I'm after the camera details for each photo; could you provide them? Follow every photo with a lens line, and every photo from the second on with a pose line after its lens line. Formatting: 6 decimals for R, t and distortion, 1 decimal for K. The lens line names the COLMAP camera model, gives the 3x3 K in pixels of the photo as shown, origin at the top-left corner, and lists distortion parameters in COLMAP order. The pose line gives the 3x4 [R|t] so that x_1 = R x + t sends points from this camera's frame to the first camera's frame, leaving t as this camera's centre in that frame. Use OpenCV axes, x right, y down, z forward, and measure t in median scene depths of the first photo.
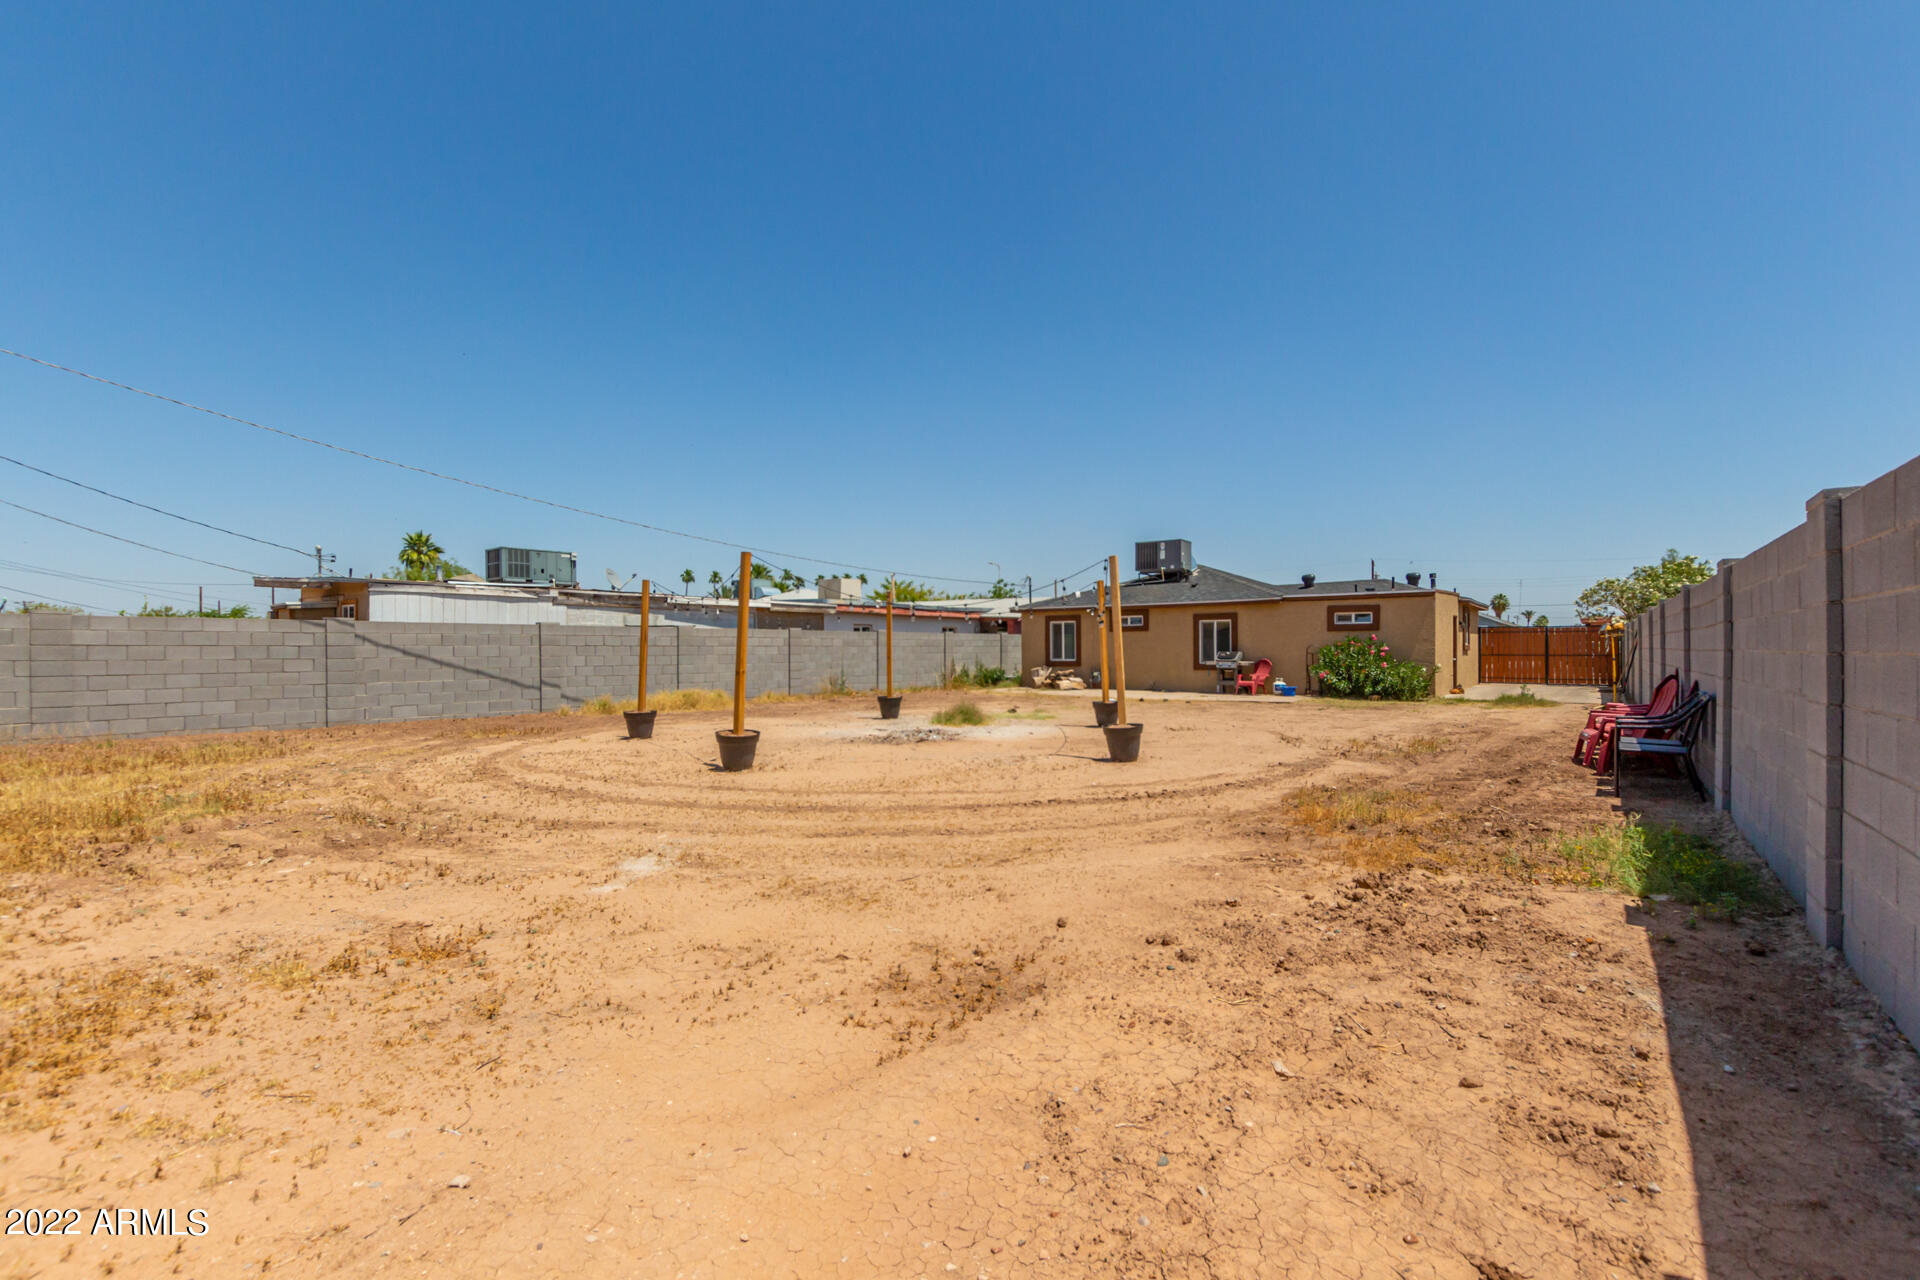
lens RADIAL K [[890.5, 0, 956.6], [0, 890.5, 644.5], [0, 0, 1]] dist [-0.007709, -0.002946]
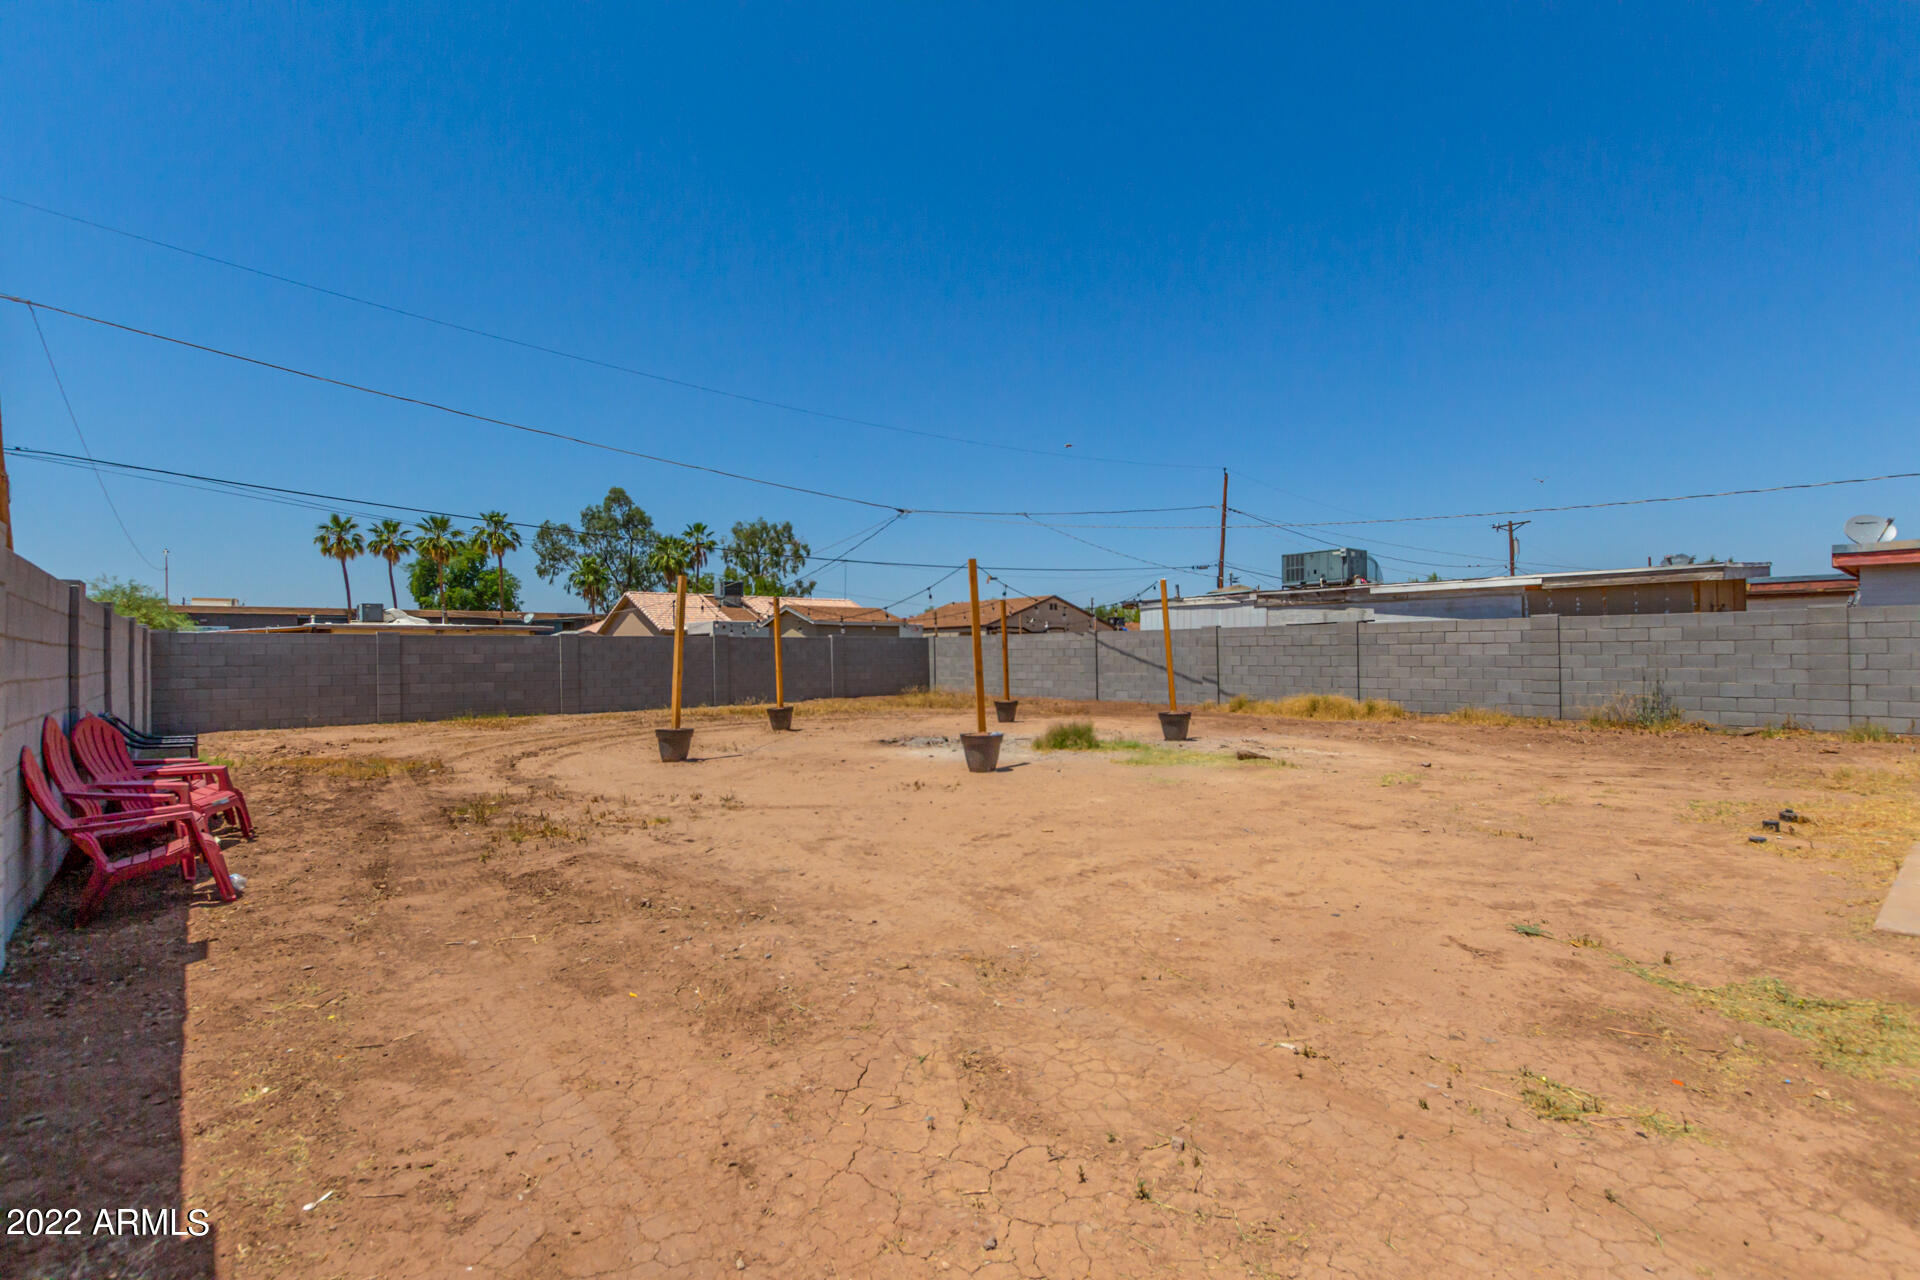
lens RADIAL K [[890.5, 0, 956.3], [0, 890.5, 644.8], [0, 0, 1]] dist [-0.007709, -0.002946]
pose [[-0.251804, 0.000421, -0.967778, 0.961179], [0.018595, 0.999817, -0.004403, -0.002302], [0.967600, -0.019105, -0.251766, 1.297818]]
